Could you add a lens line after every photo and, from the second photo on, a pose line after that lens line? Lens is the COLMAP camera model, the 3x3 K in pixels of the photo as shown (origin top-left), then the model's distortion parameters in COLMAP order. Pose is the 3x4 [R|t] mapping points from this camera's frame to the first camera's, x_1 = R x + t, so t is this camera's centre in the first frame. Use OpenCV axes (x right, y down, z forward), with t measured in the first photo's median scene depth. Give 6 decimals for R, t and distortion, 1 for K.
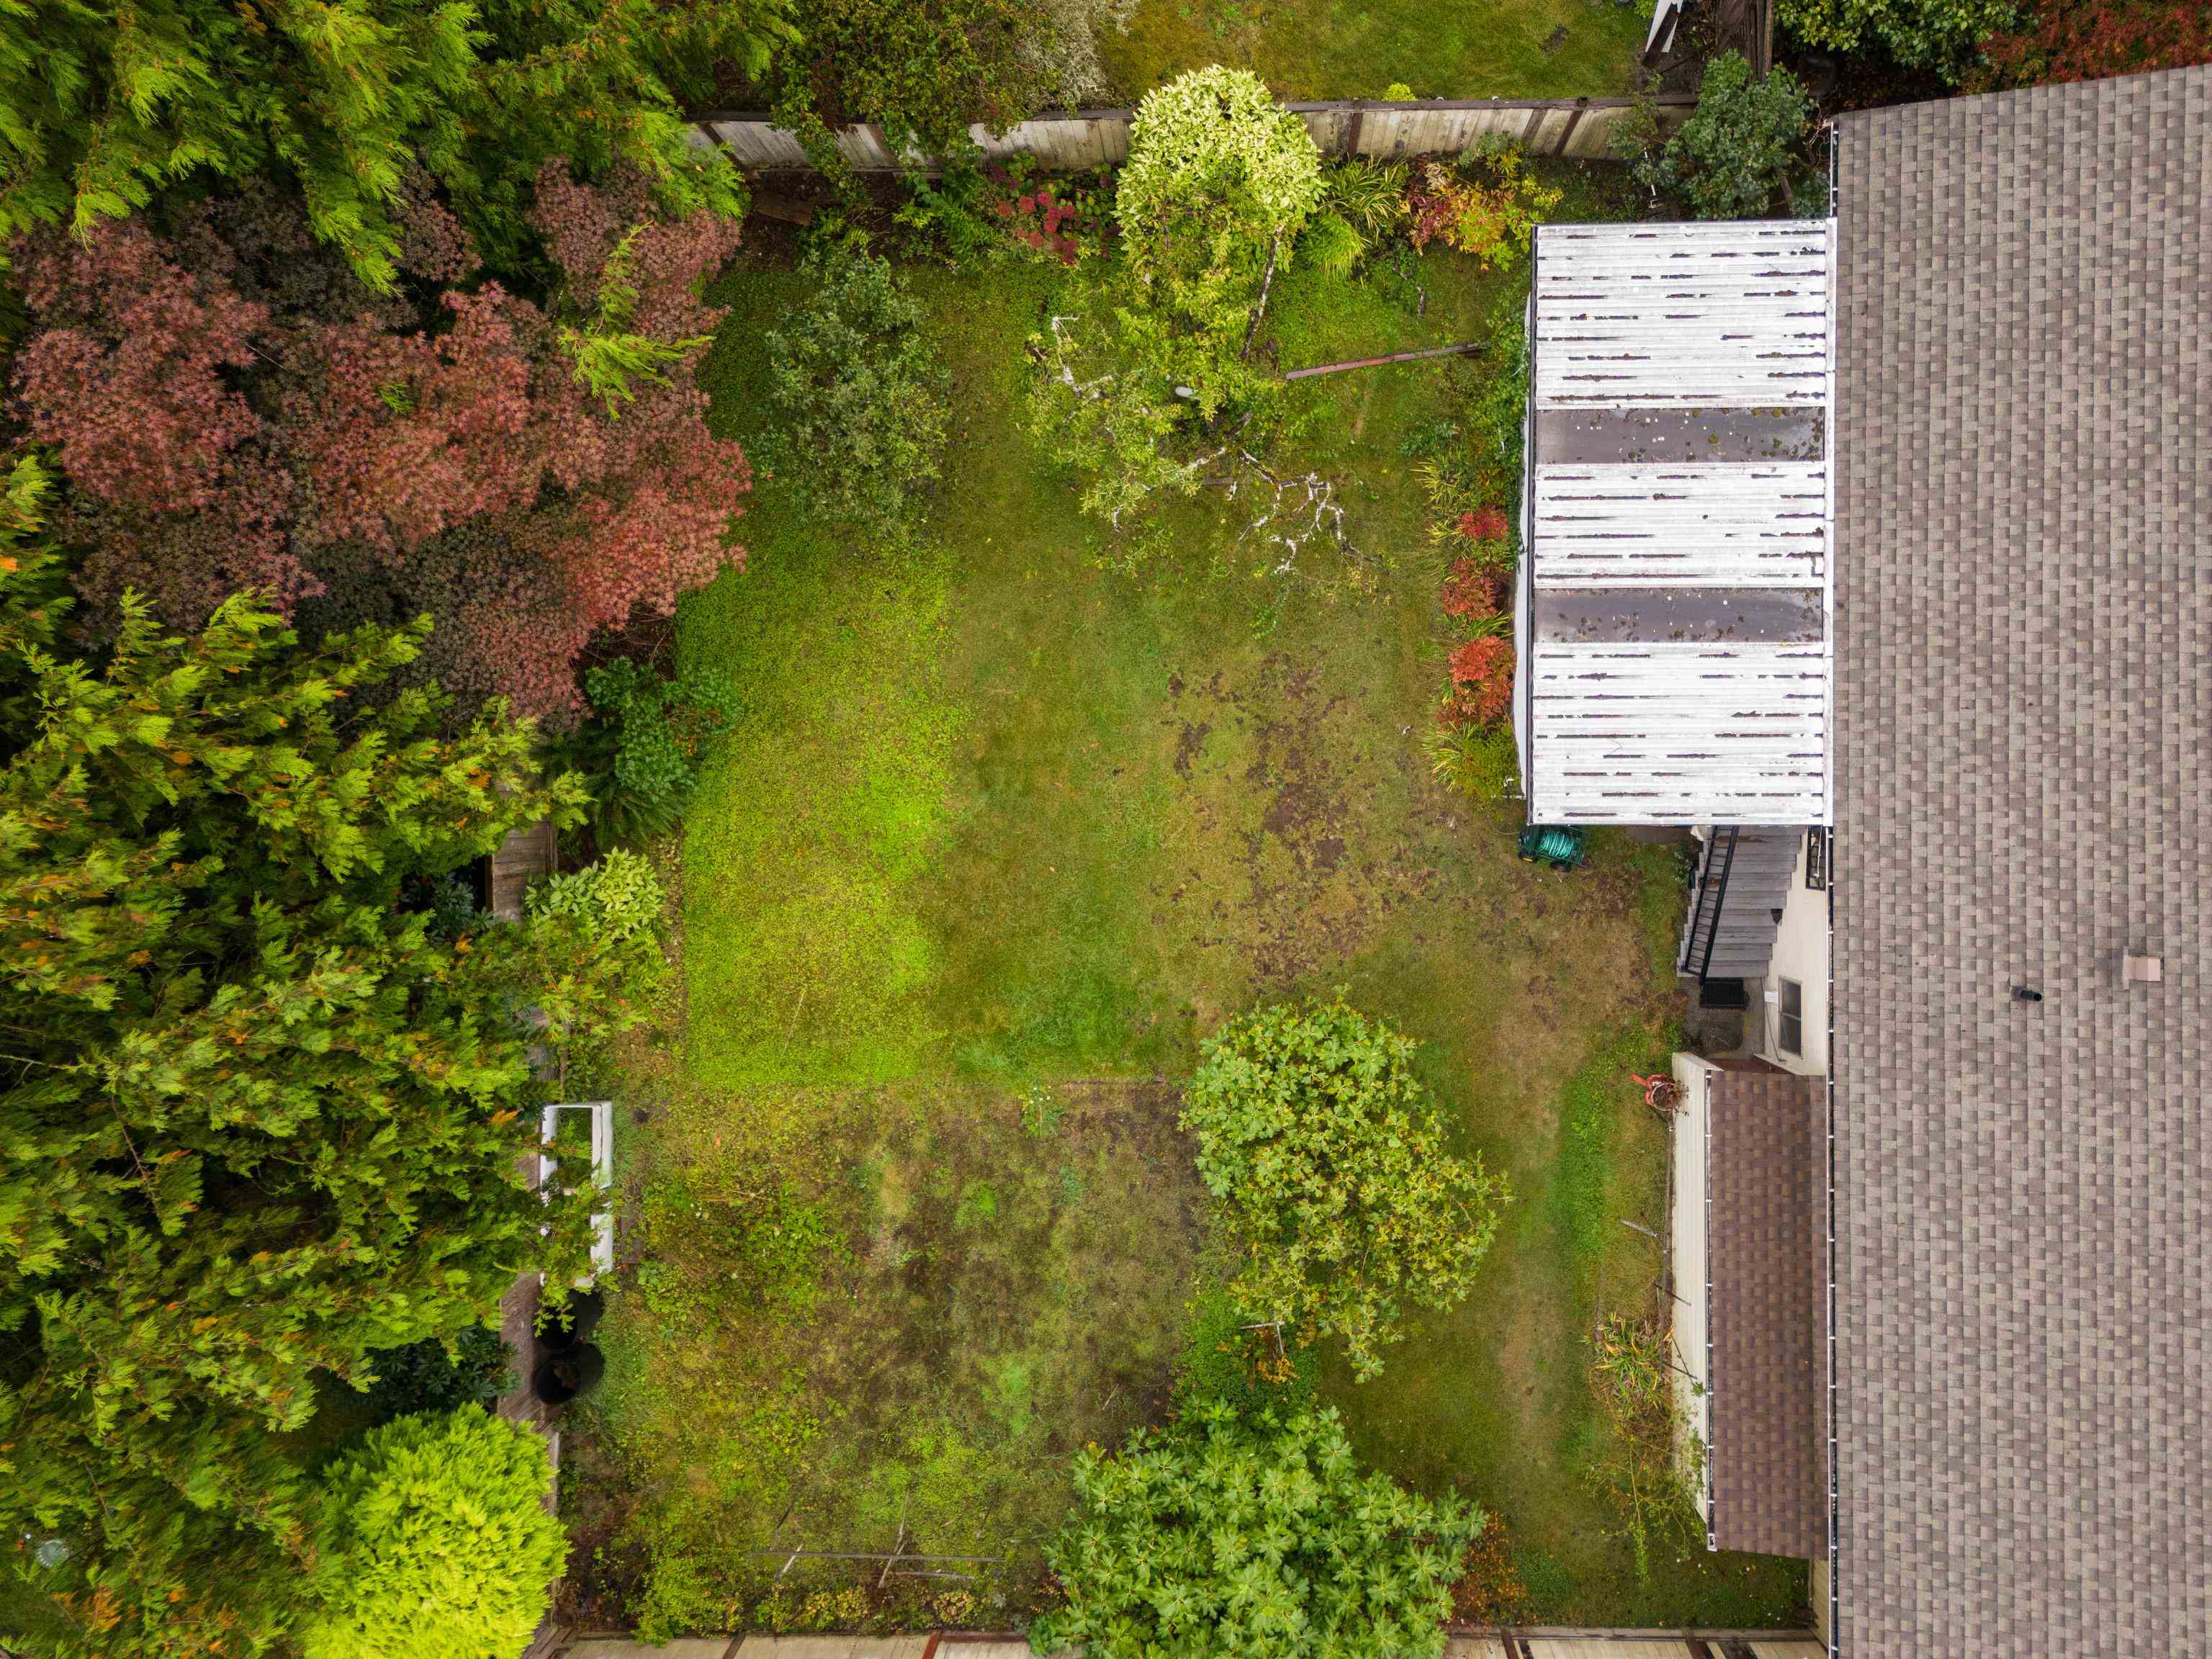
lens RADIAL K [[1623.6, 0, 1159.8], [0, 1623.6, 832.2], [0, 0, 1]] dist [0.043169, -0.024379]
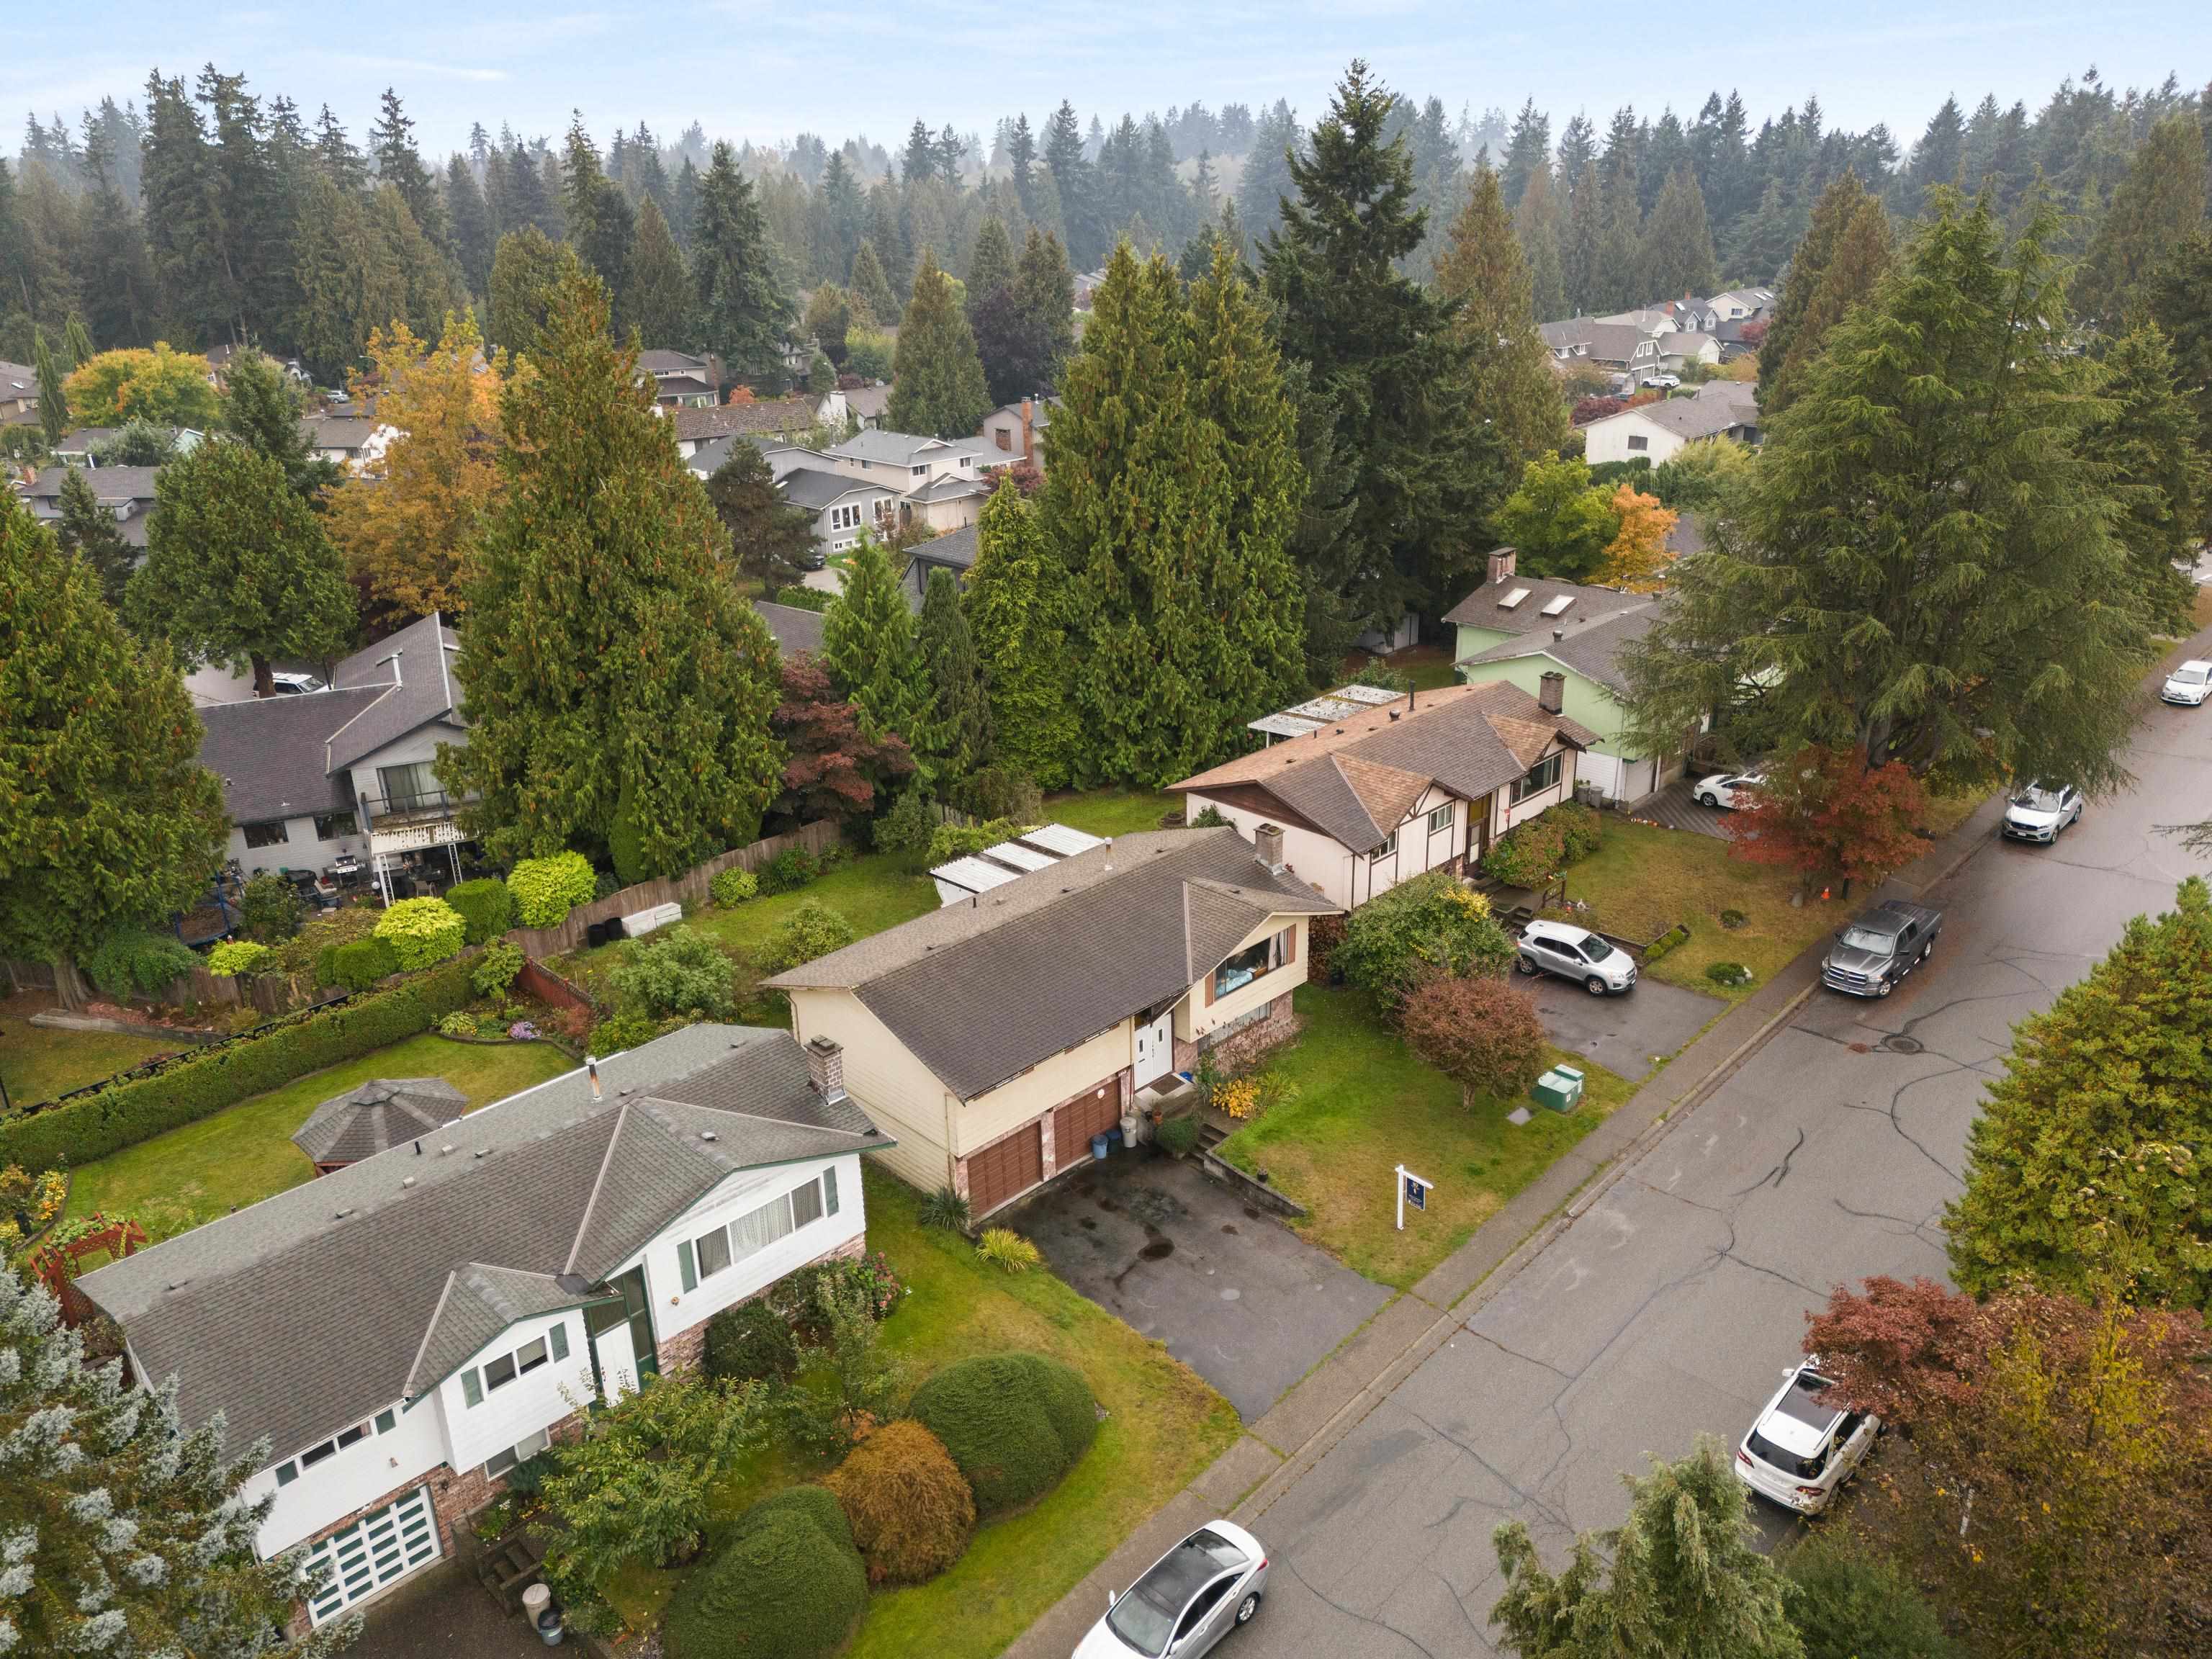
lens RADIAL K [[1623.6, 0, 1119.6], [0, 1623.6, 814.9], [0, 0, 1]] dist [0.043169, -0.024379]
pose [[0.705425, 0.275555, -0.653028, 2.540204], [-0.708780, 0.277387, -0.648604, 1.773759], [0.002415, 0.920395, 0.390983, -0.425842]]
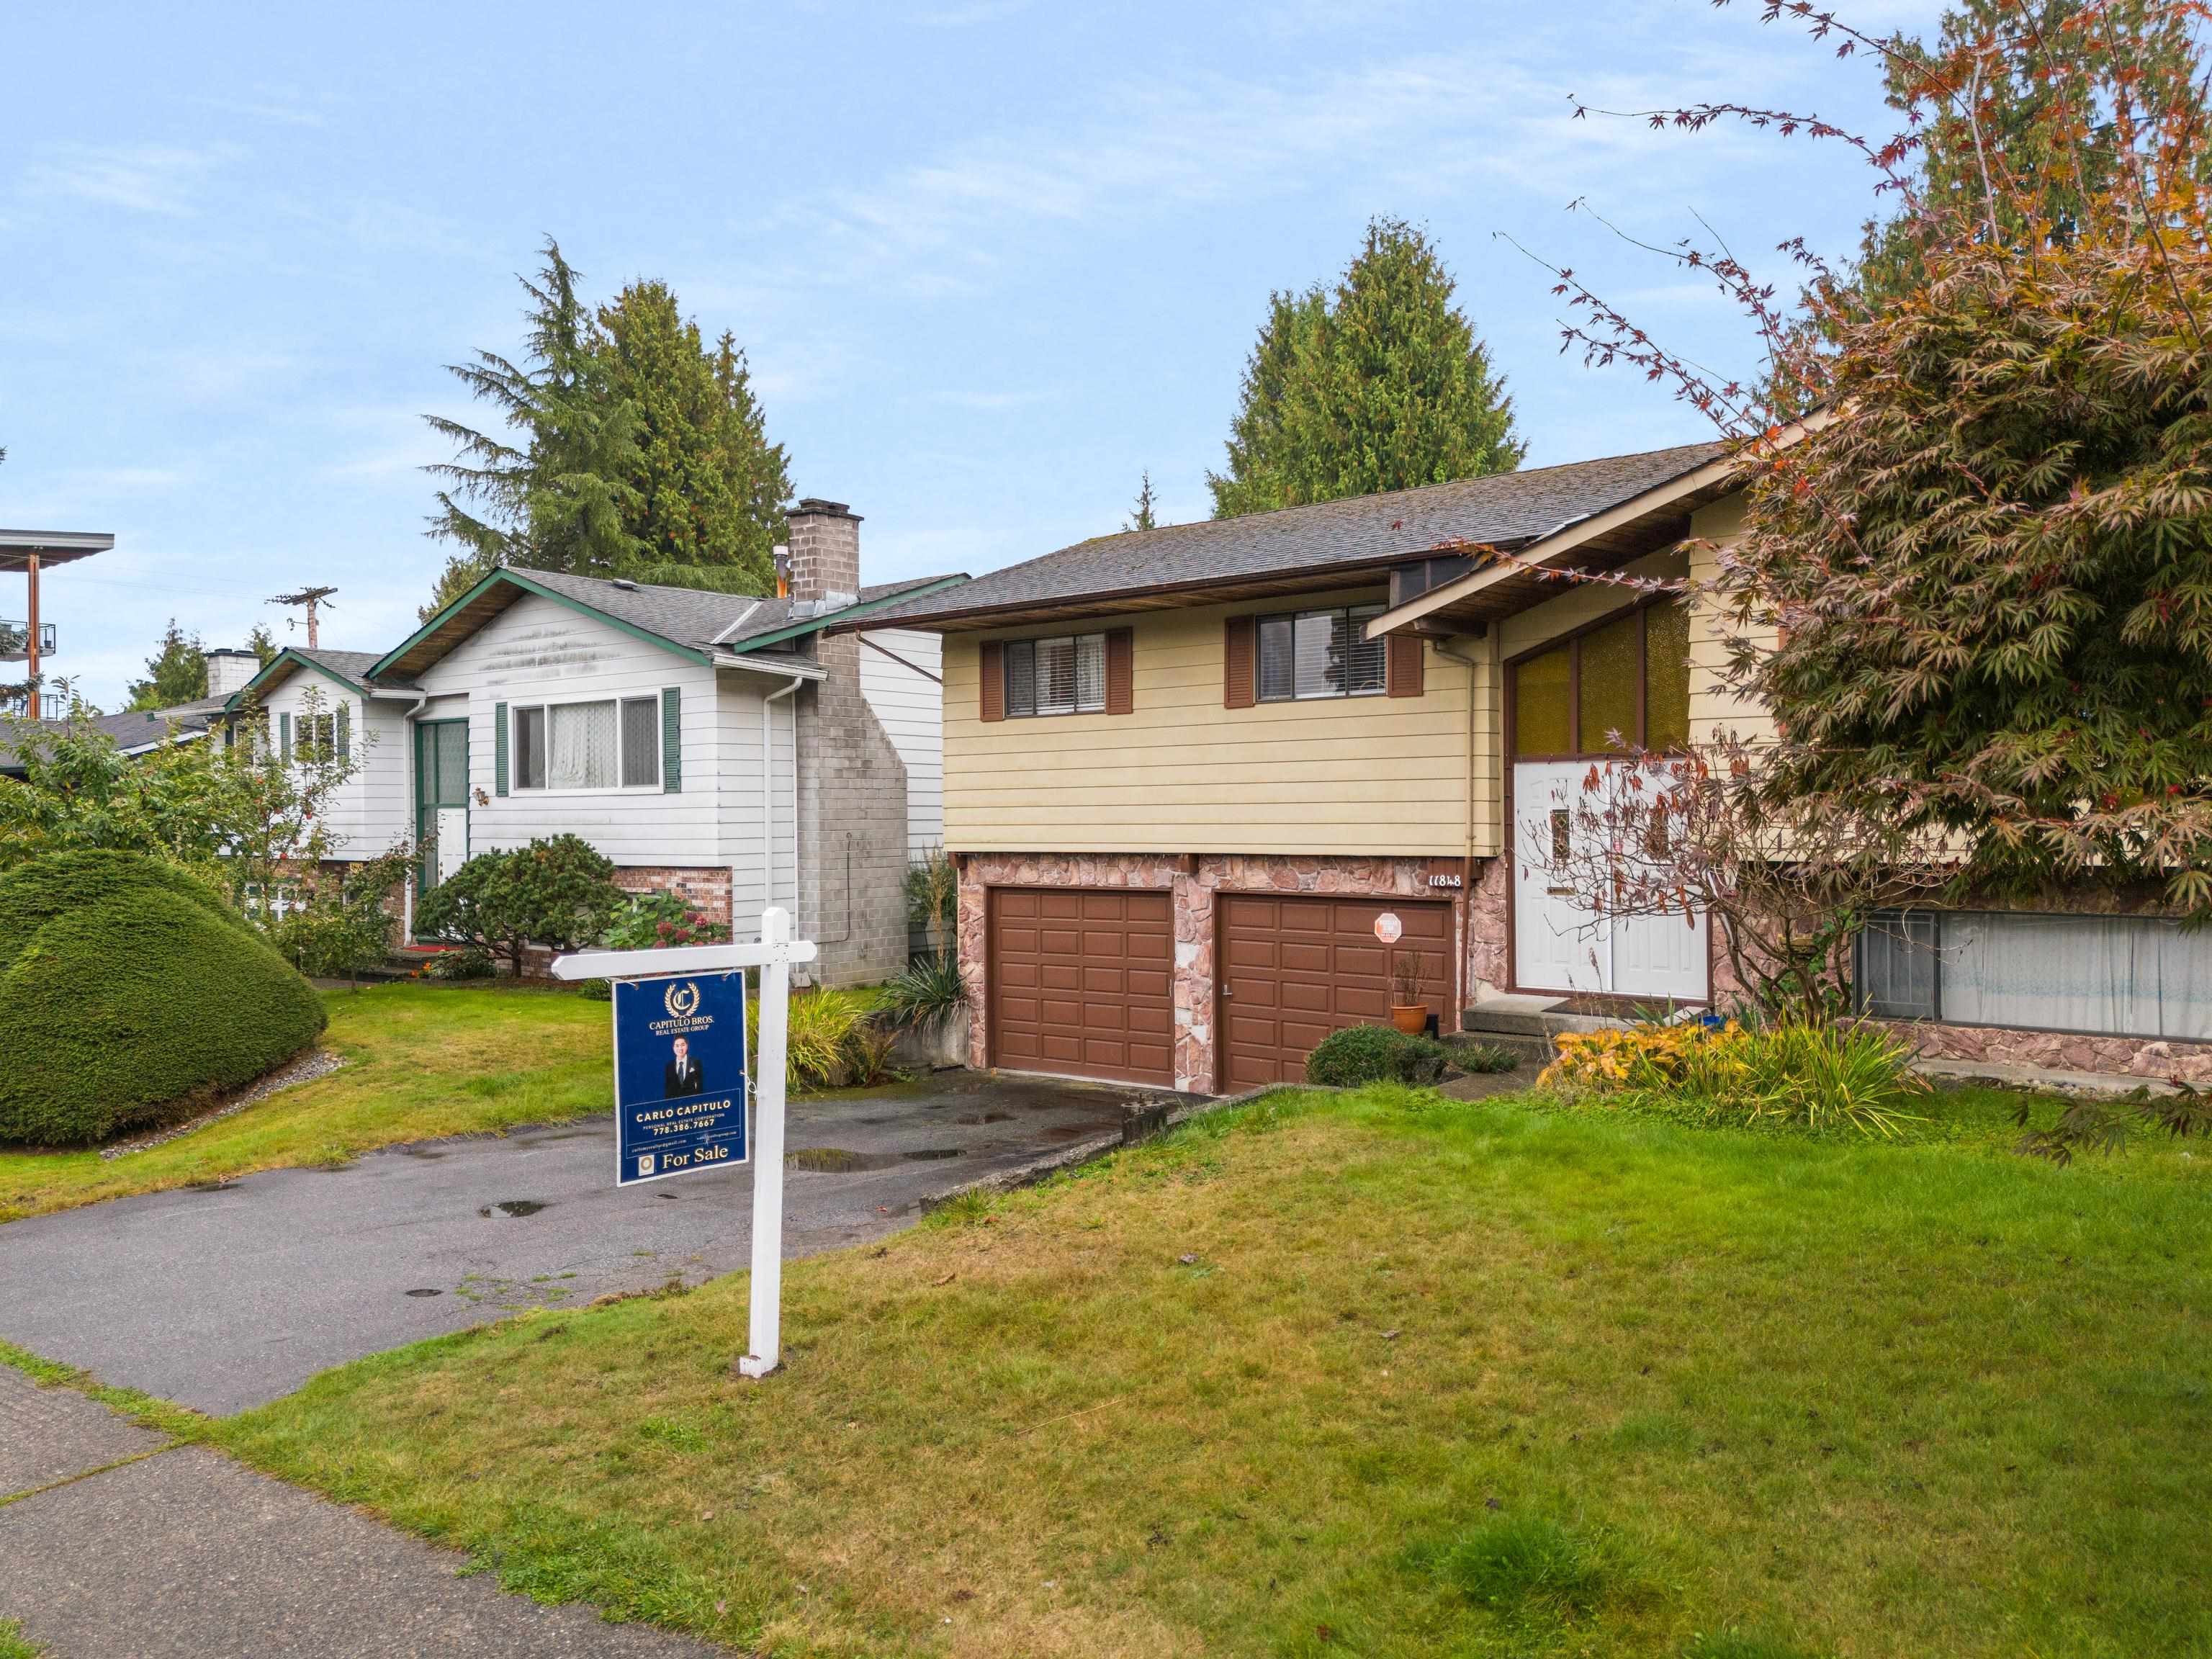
lens RADIAL K [[1623.6, 0, 1107.1], [0, 1623.6, 836.1], [0, 0, 1]] dist [0.043169, -0.024379]
pose [[-0.630727, 0.034192, -0.775251, 1.621814], [-0.775812, -0.005536, 0.630940, -0.303164], [0.017281, 0.999400, 0.030018, 1.012677]]
